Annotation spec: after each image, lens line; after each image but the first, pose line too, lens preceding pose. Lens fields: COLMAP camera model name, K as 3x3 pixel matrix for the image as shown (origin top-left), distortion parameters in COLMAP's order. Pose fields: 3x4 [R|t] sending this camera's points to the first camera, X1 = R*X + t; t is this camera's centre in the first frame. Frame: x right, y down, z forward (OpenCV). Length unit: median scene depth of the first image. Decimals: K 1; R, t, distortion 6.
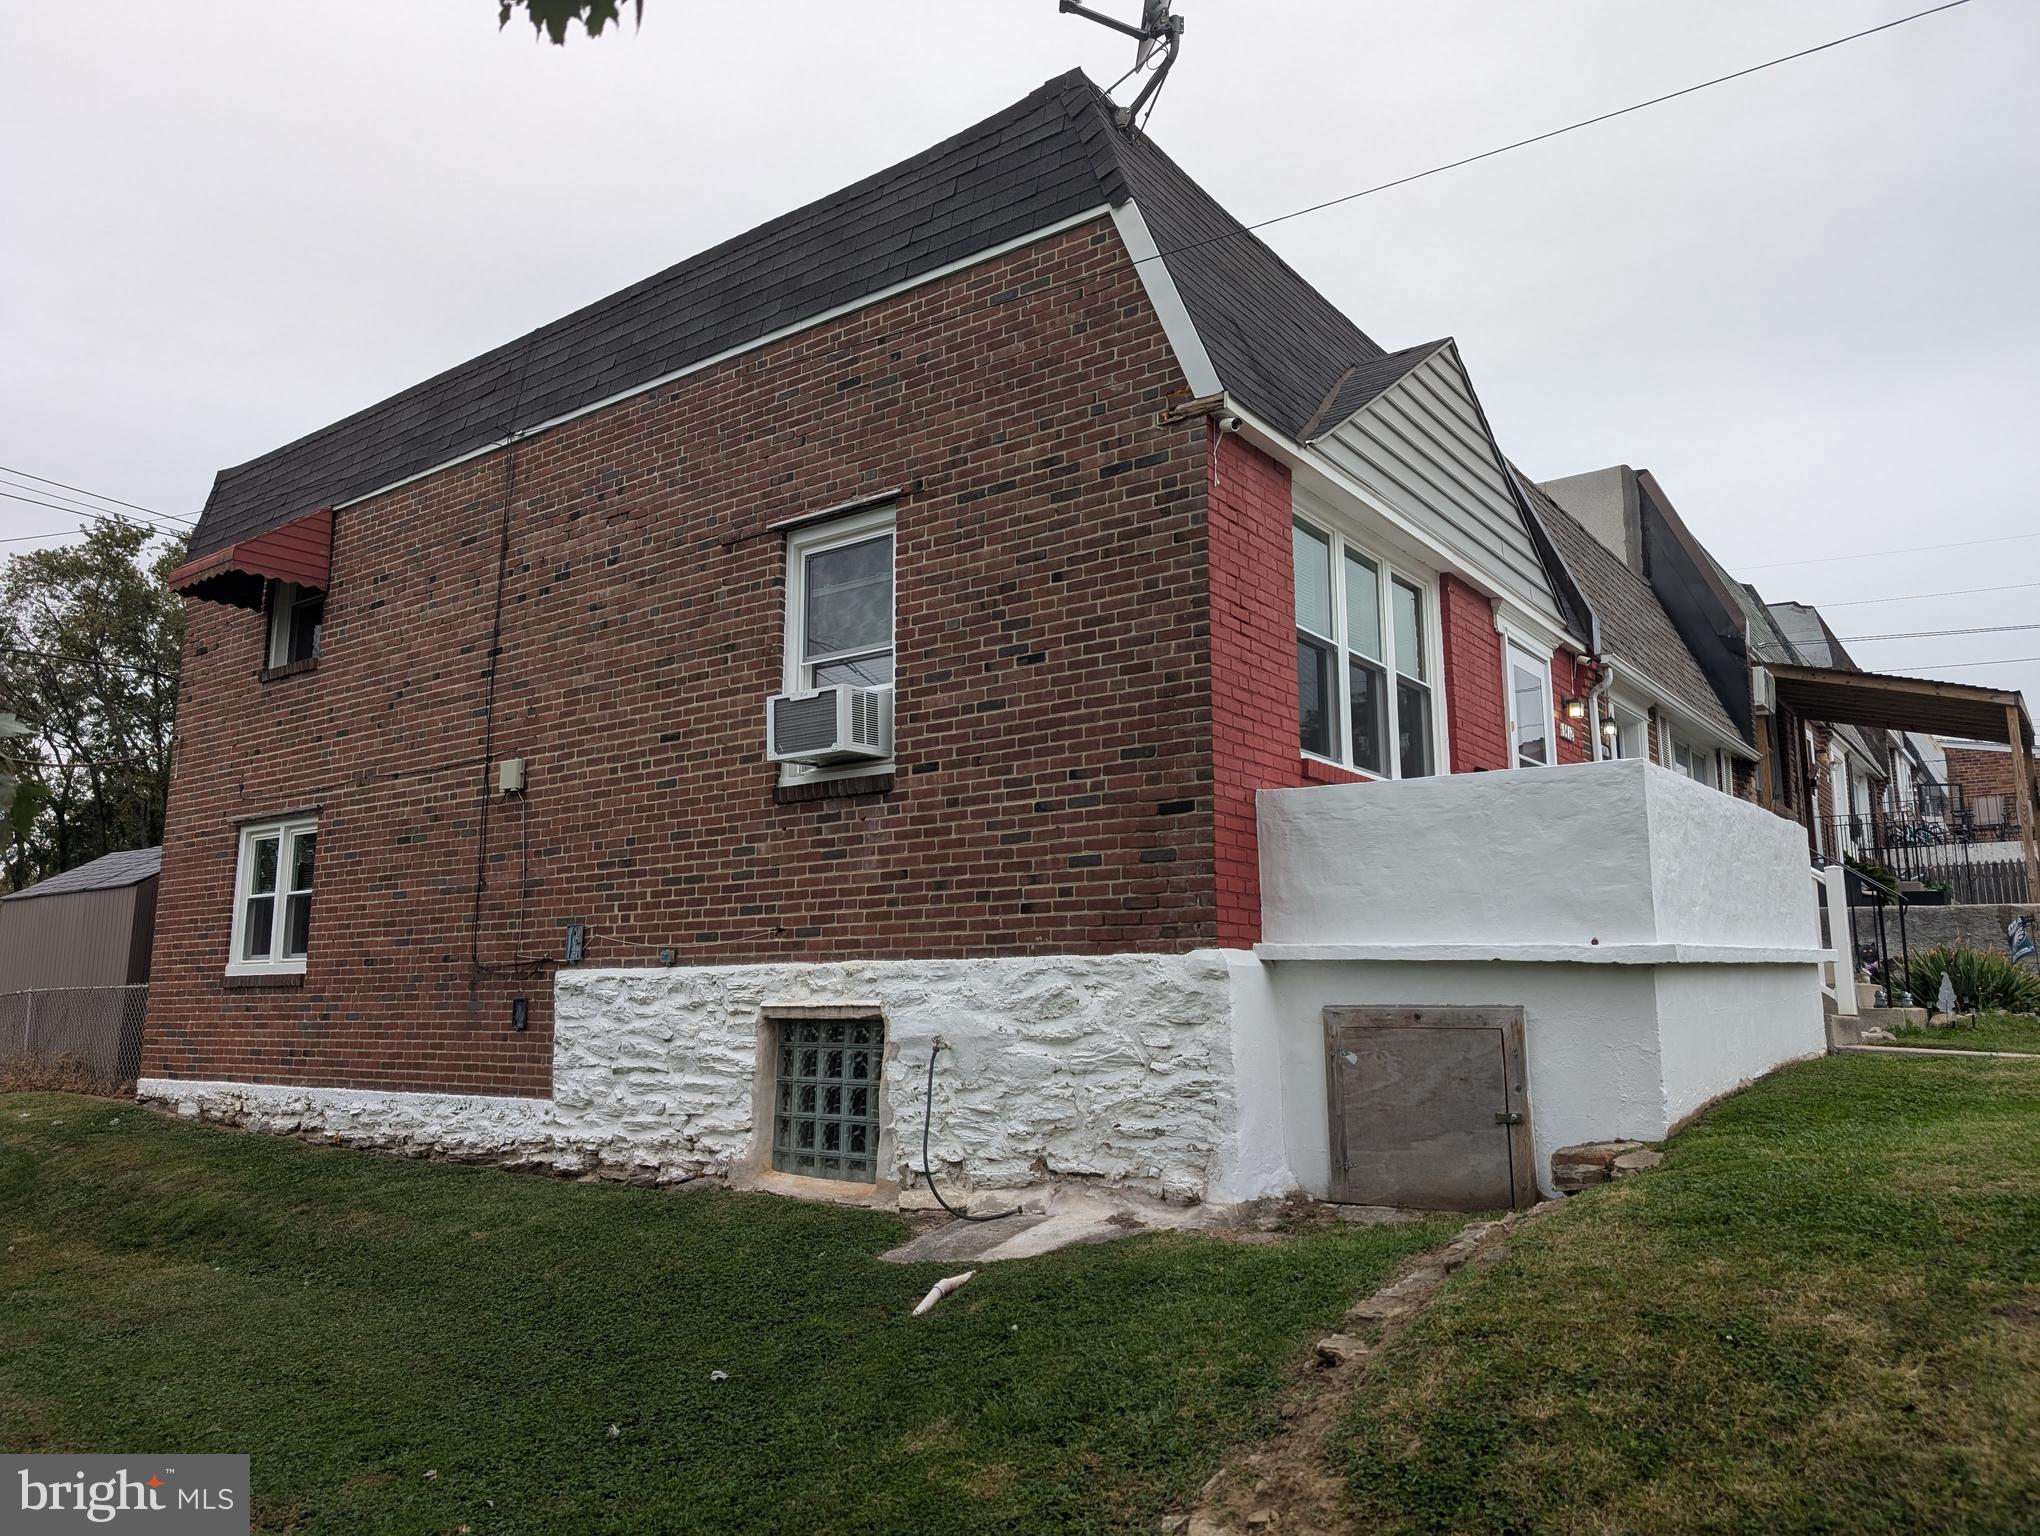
lens RADIAL K [[1475.7, 0, 1015.9], [0, 1475.7, 757.1], [0, 0, 1]] dist [0.031988, -0.025053]
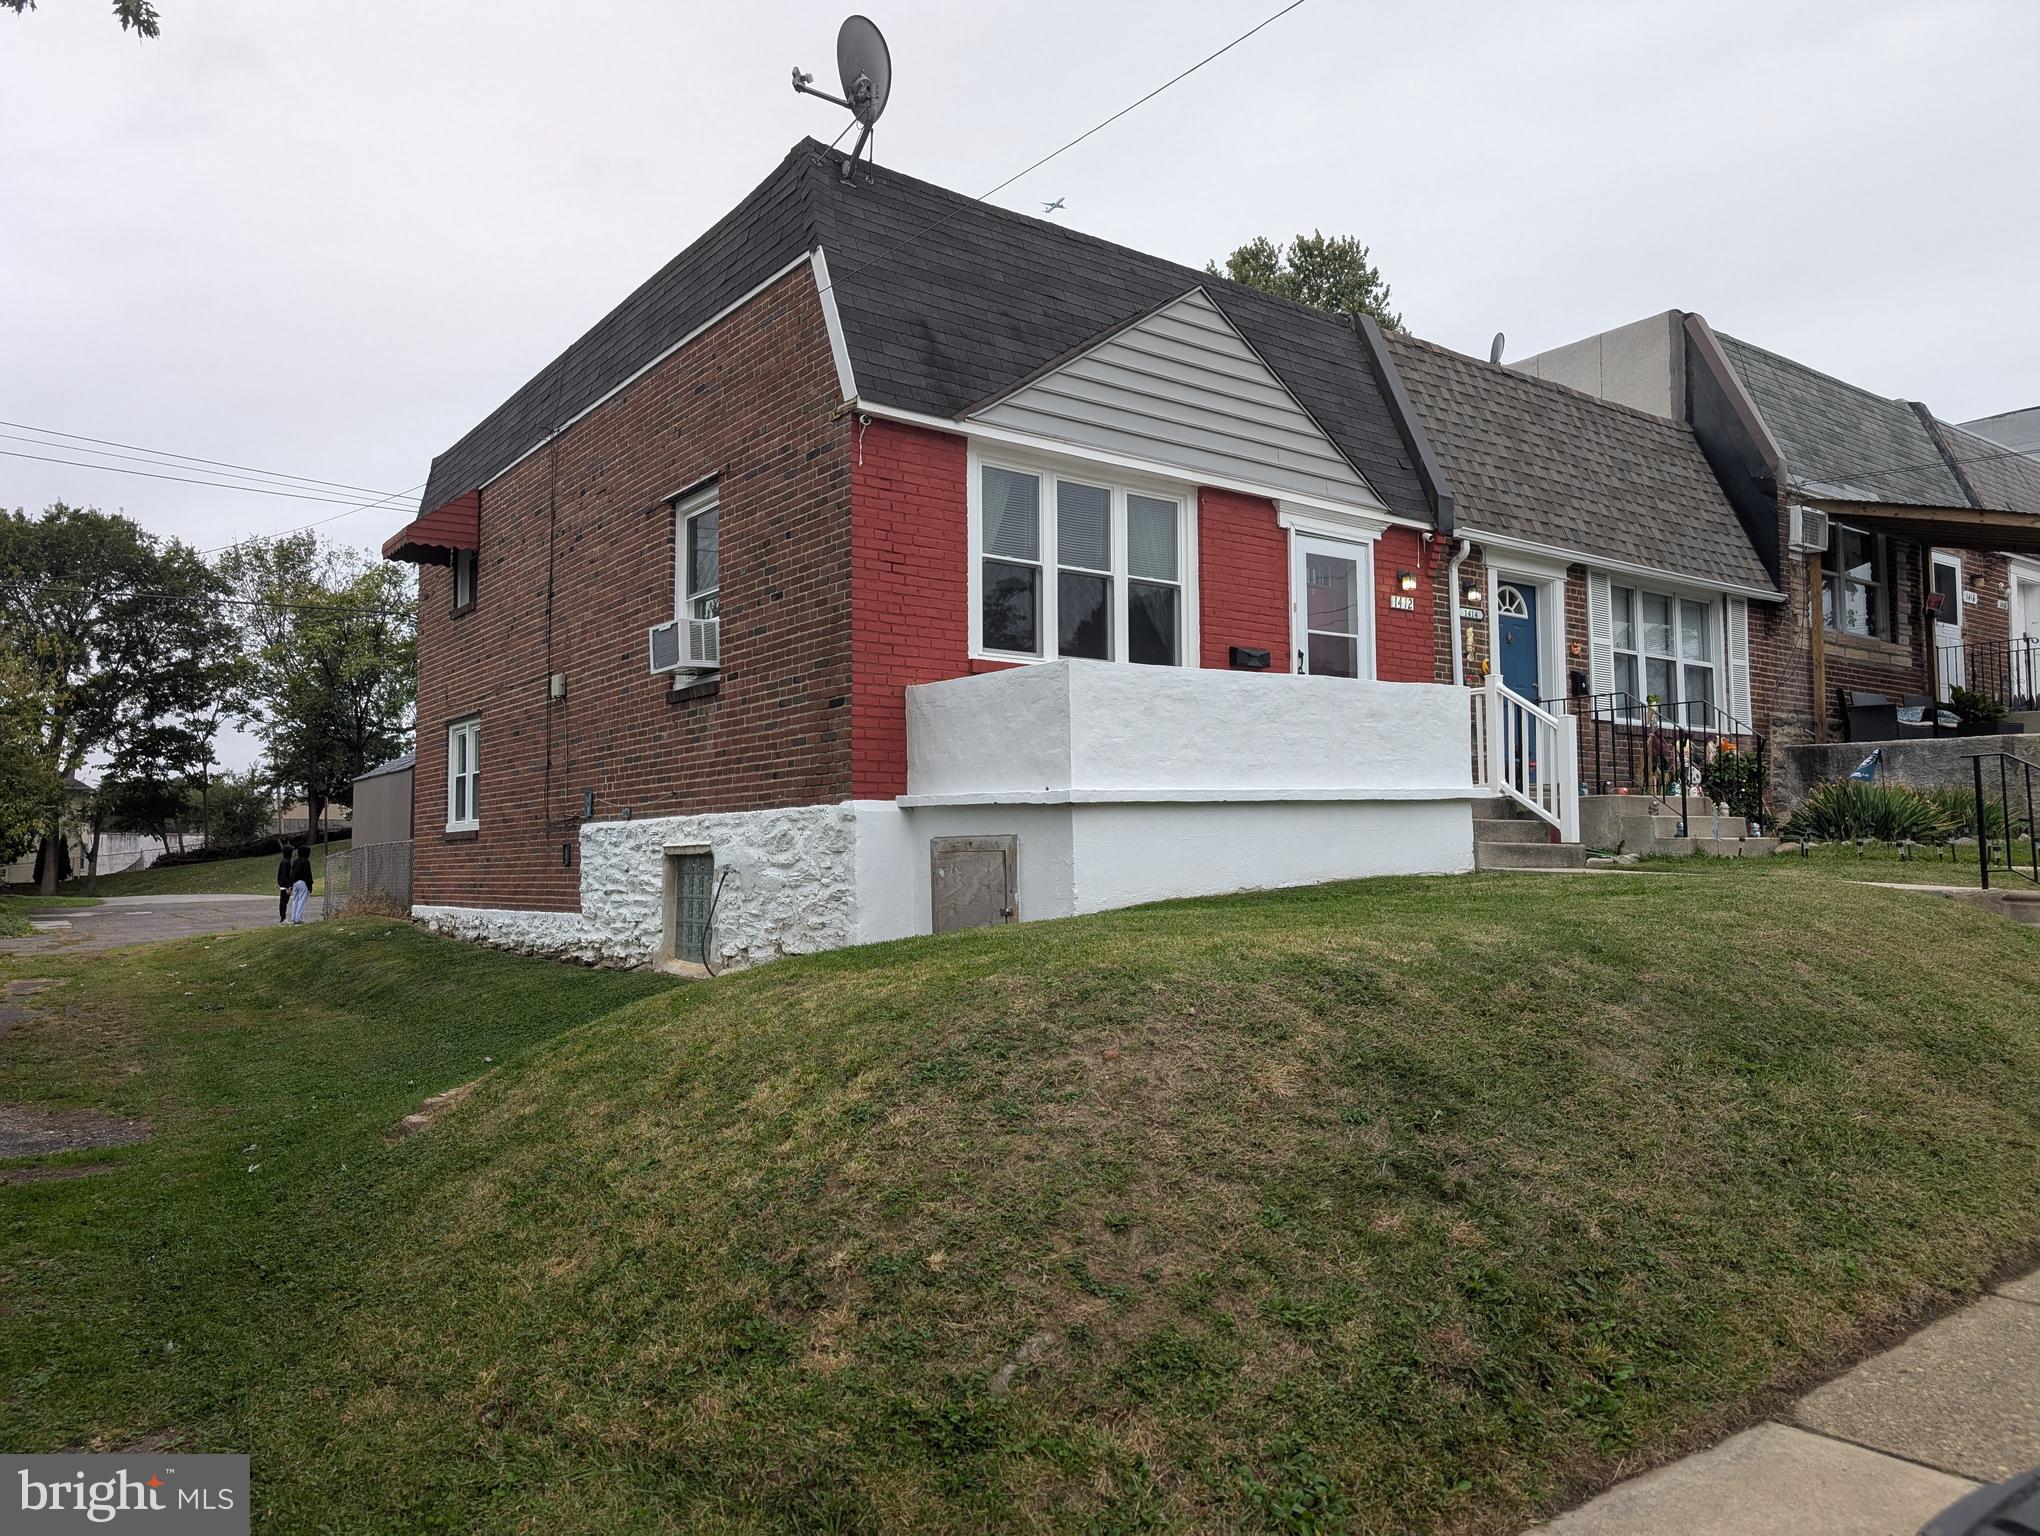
lens RADIAL K [[1475.7, 0, 1022.2], [0, 1475.7, 780.0], [0, 0, 1]] dist [0.031988, -0.025053]
pose [[0.959578, -0.026020, -0.280238, 0.562518], [0.057373, 0.992893, 0.104266, -0.024120], [0.275533, -0.116129, 0.954251, -0.259831]]
